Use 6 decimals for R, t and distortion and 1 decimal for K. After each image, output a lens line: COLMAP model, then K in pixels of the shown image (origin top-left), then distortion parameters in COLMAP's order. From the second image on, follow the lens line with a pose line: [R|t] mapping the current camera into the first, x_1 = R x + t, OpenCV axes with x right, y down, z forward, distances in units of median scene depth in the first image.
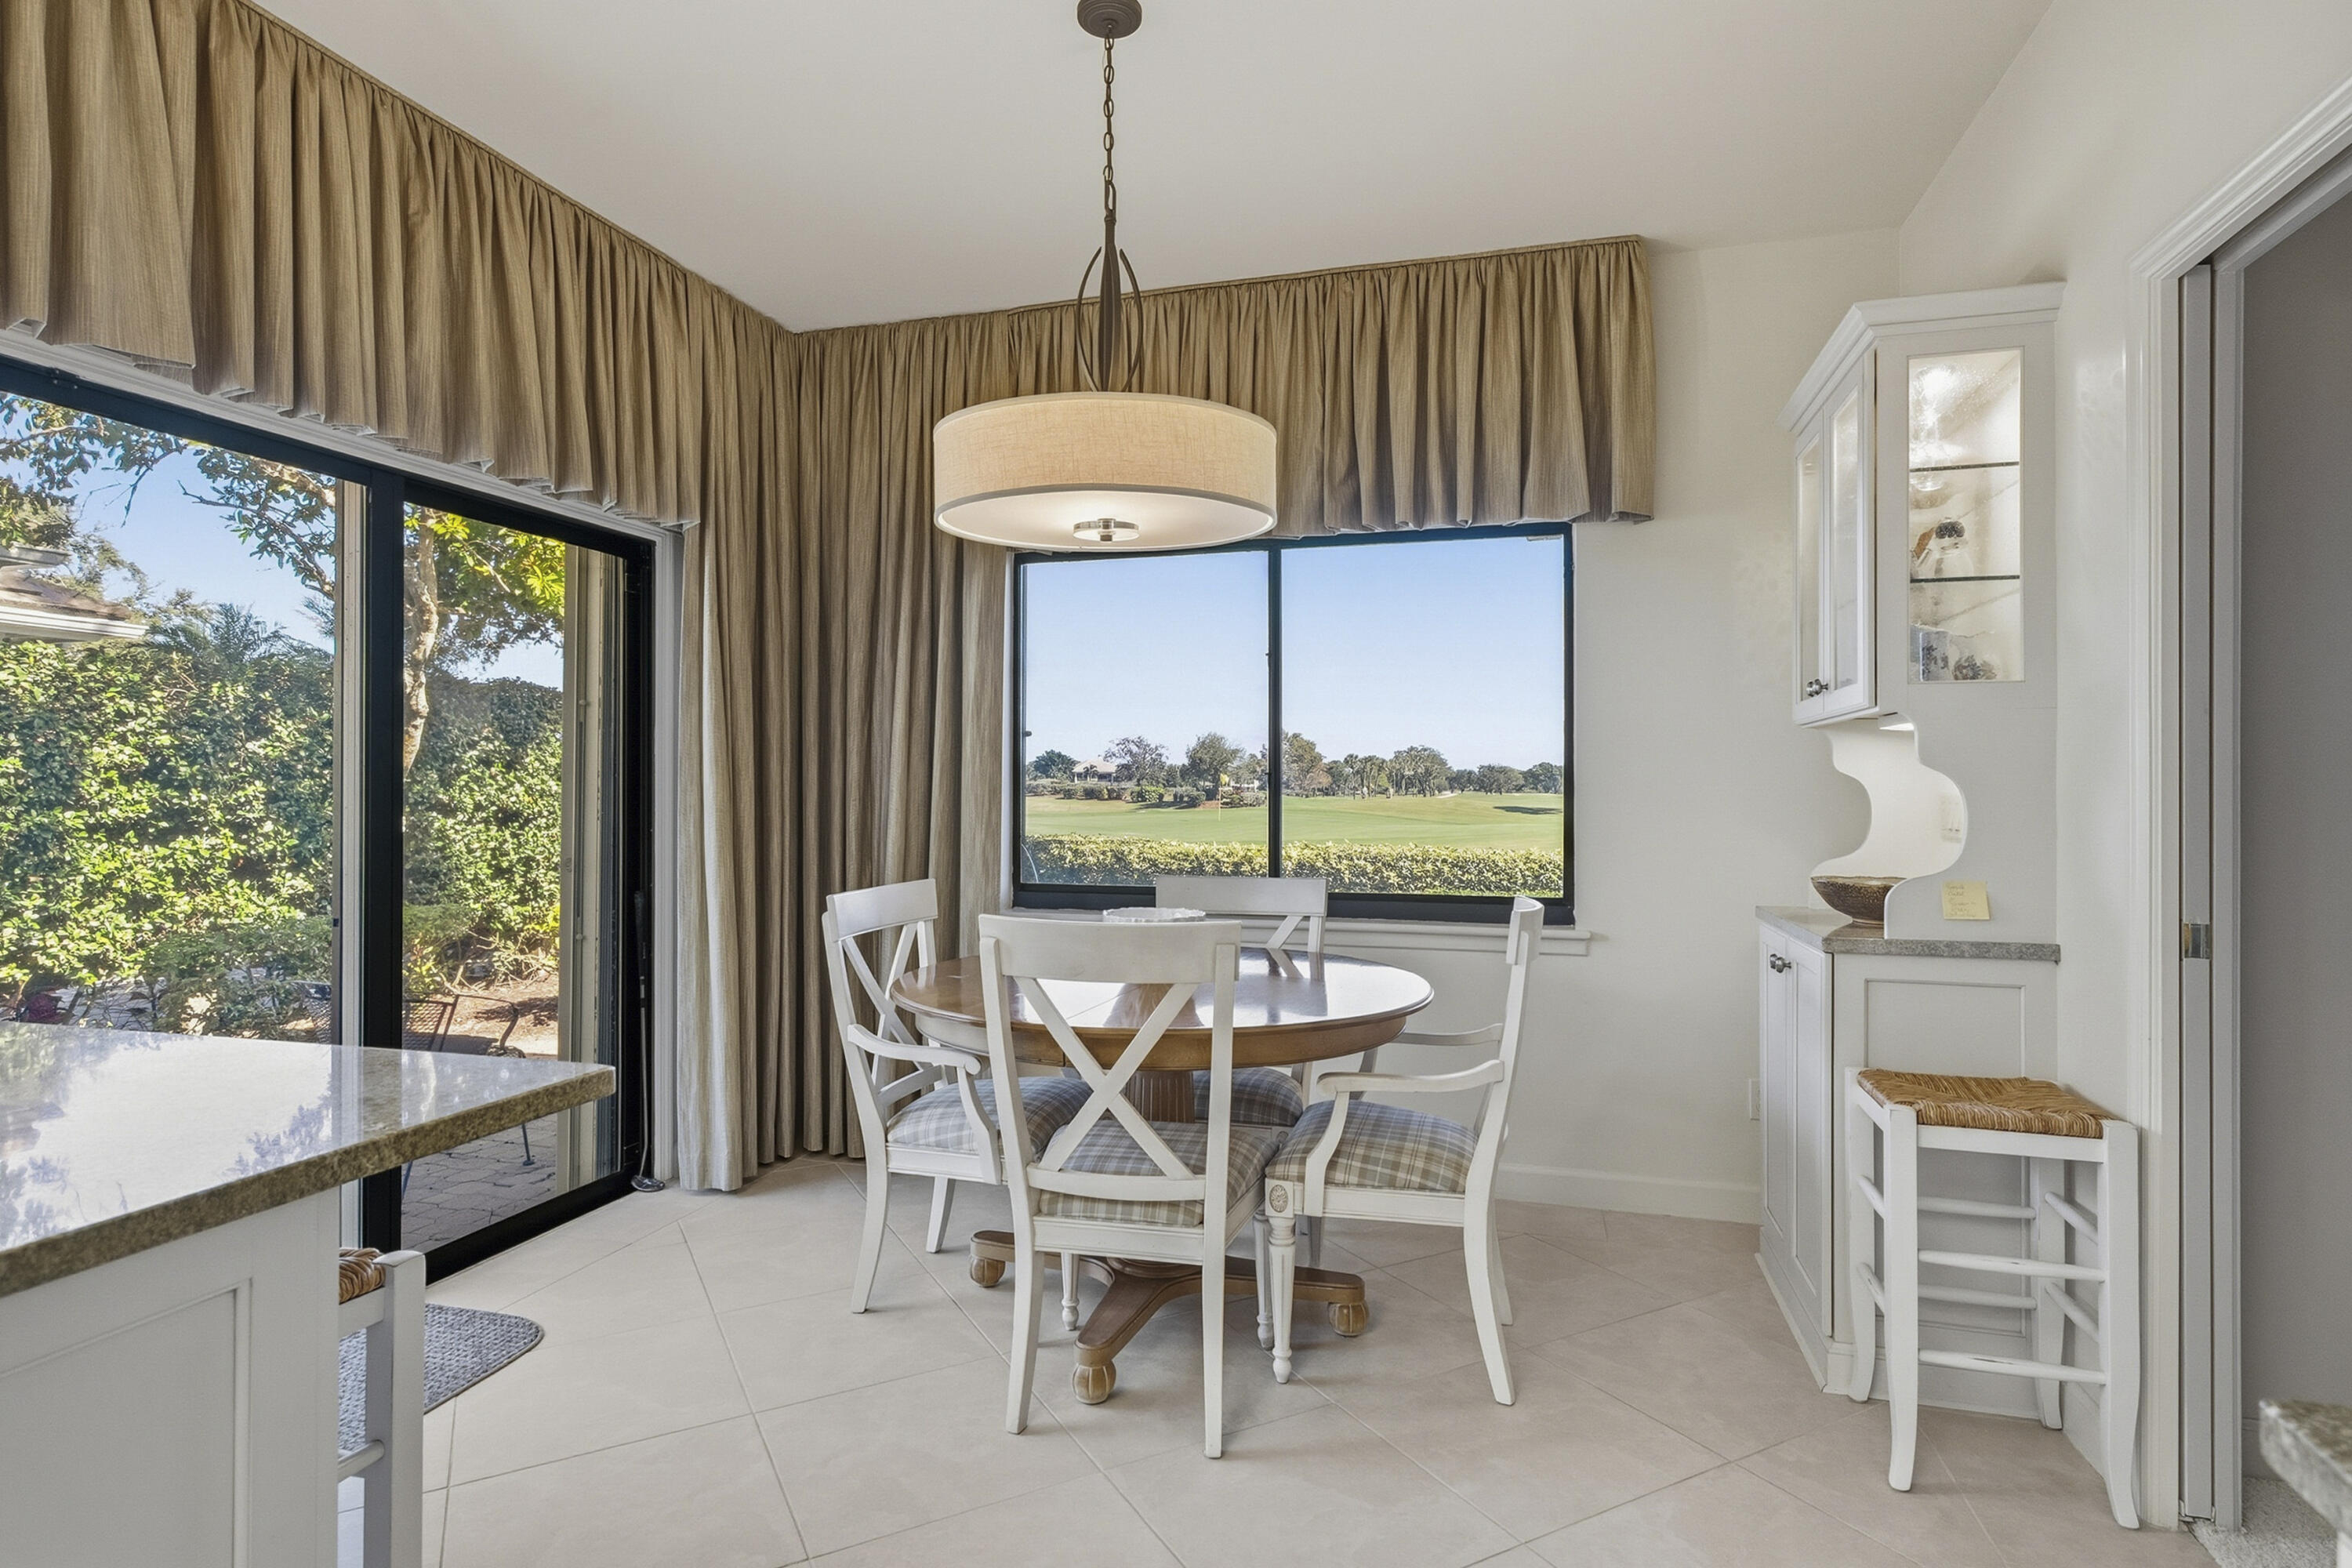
lens RADIAL K [[1235.6, 0, 1179.1], [0, 1235.6, 776.0], [0, 0, 1]] dist [0.000354, -0.000183]
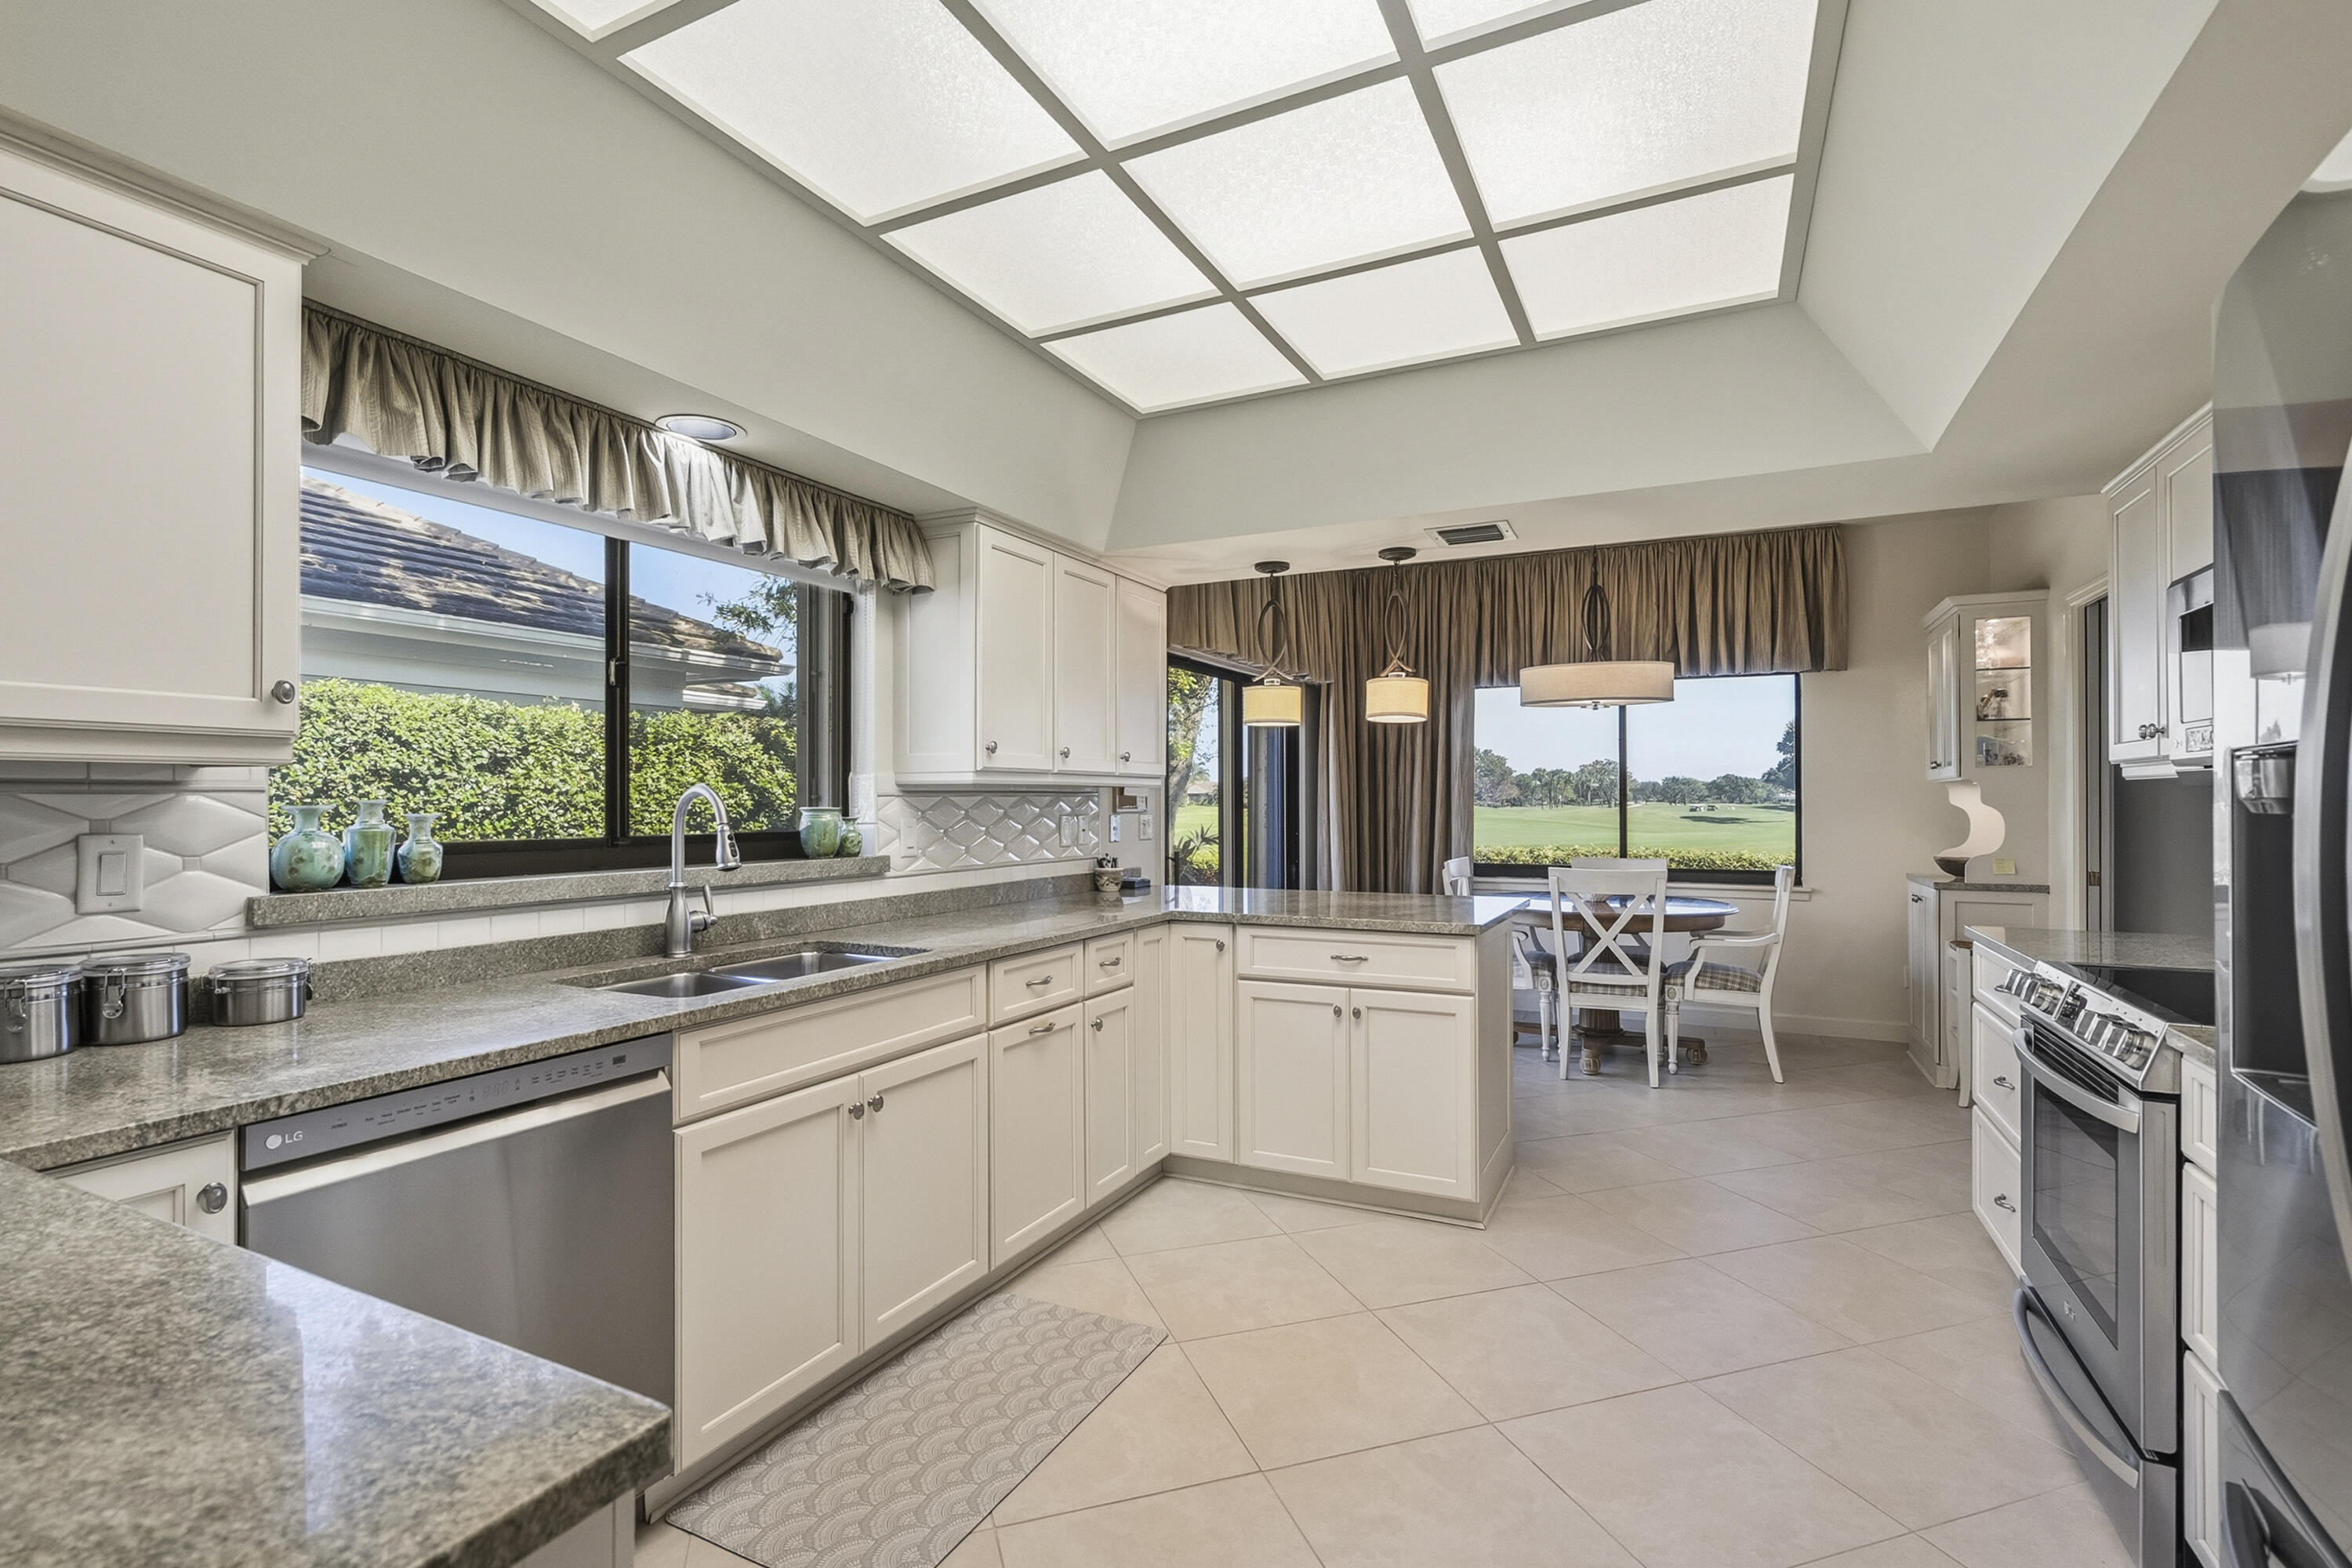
lens RADIAL K [[1081.5, 0, 1179.9], [0, 1081.5, 790.0], [0, 0, 1]] dist [-0.002360, -0.000186]
pose [[0.983405, -0.004402, -0.181370, -0.412834], [0.004530, 0.999990, 0.000288, -0.037278], [0.181367, -0.001105, 0.983415, -1.043212]]
